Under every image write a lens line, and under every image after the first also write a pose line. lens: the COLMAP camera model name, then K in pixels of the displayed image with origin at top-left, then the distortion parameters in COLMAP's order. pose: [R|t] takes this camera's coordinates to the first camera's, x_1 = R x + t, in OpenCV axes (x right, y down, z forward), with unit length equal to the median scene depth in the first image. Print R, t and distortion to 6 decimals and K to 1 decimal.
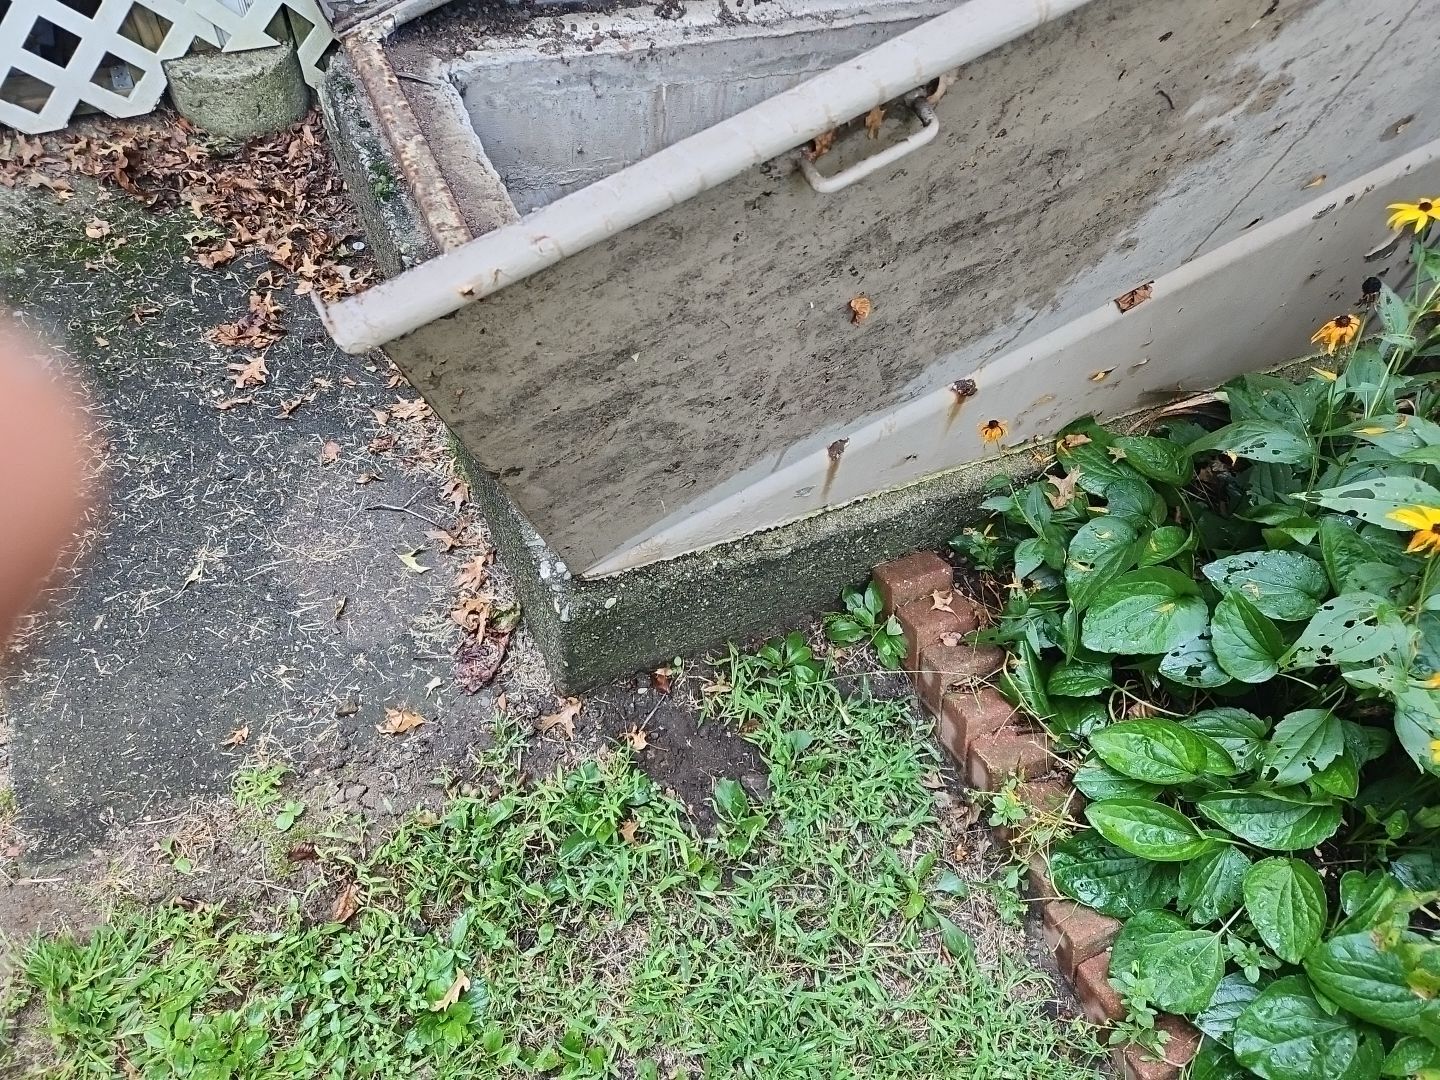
lens RADIAL K [[968.3, 0, 717.0], [0, 968.3, 537.4], [0, 0, 1]] dist [0.049998, -0.026139]
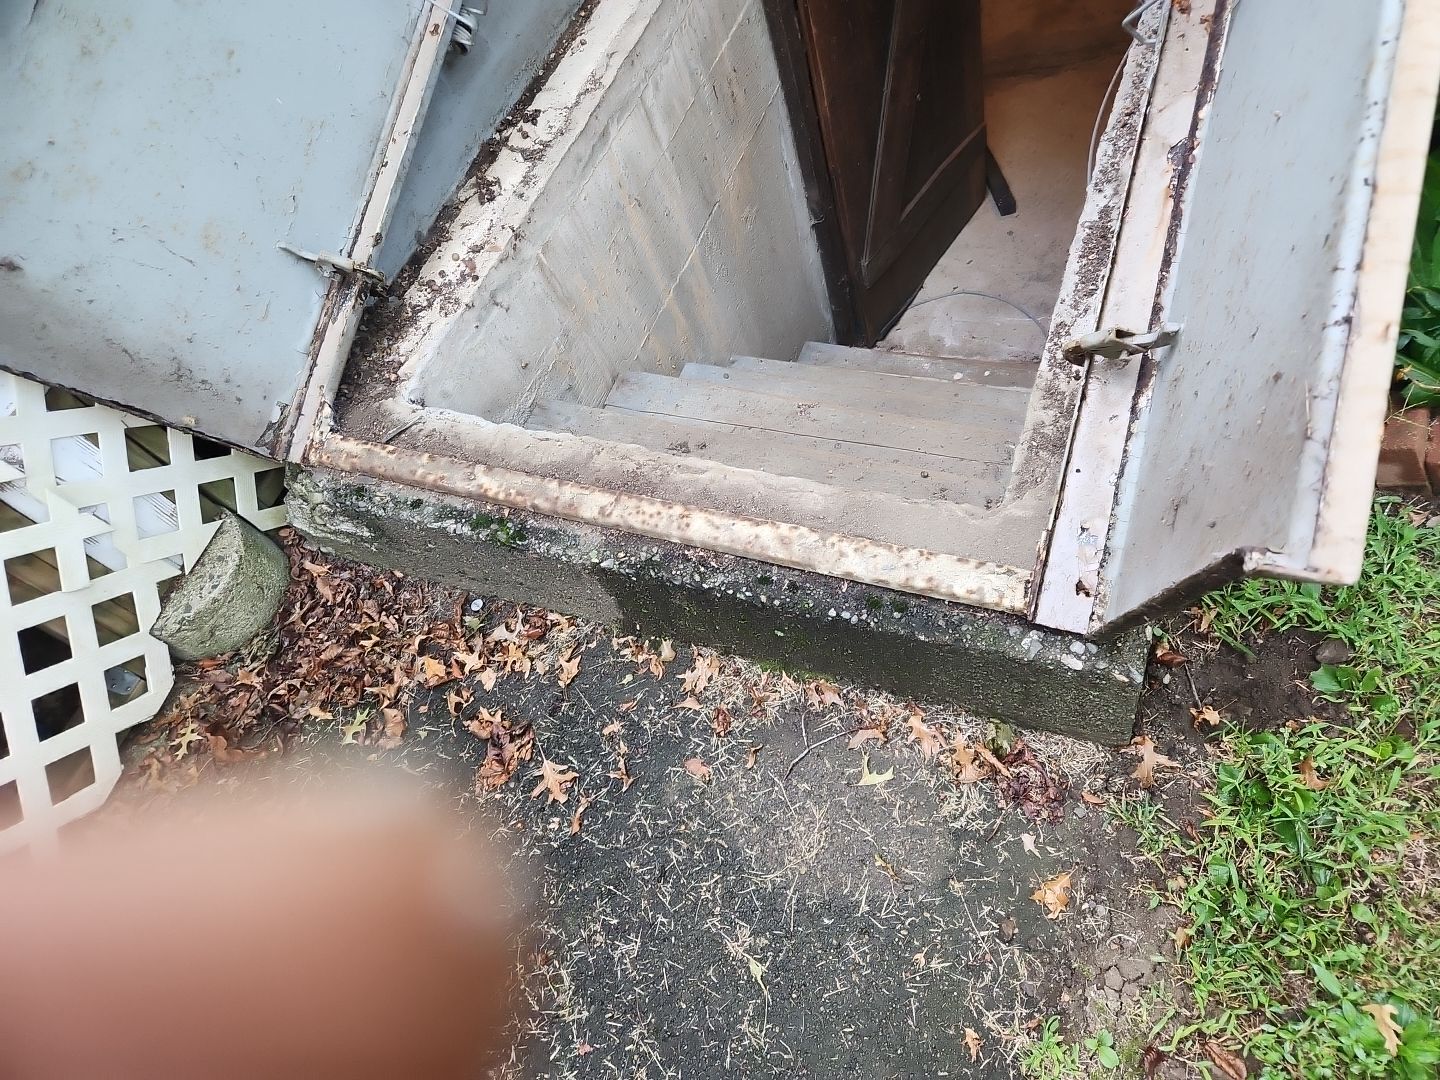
lens RADIAL K [[968.3, 0, 729.4], [0, 968.3, 535.8], [0, 0, 1]] dist [0.049998, -0.026139]
pose [[0.665692, -0.734996, 0.128979, -0.294123], [0.733624, 0.676231, 0.067142, -0.242253], [-0.136568, 0.049926, 0.989372, 0.079107]]
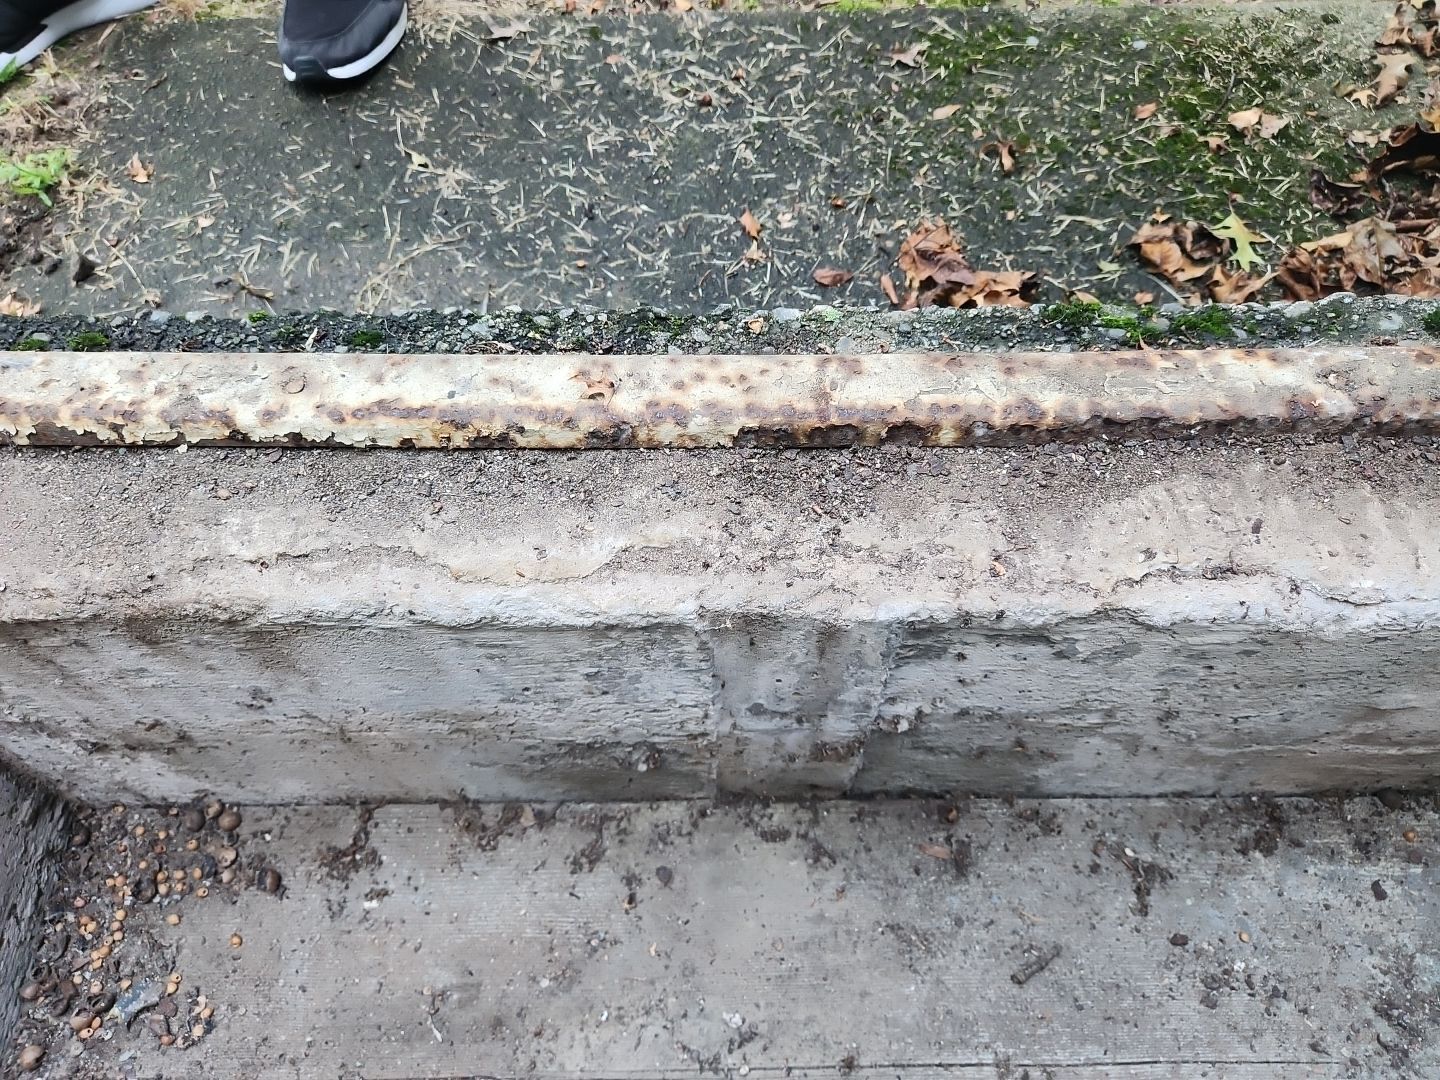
lens RADIAL K [[968.3, 0, 722.1], [0, 968.3, 534.4], [0, 0, 1]] dist [0.049998, -0.026139]
pose [[-0.417681, 0.707177, -0.570477, -0.035342], [-0.754854, 0.079376, 0.651072, -0.430454], [0.505705, 0.702567, 0.500662, 0.746287]]
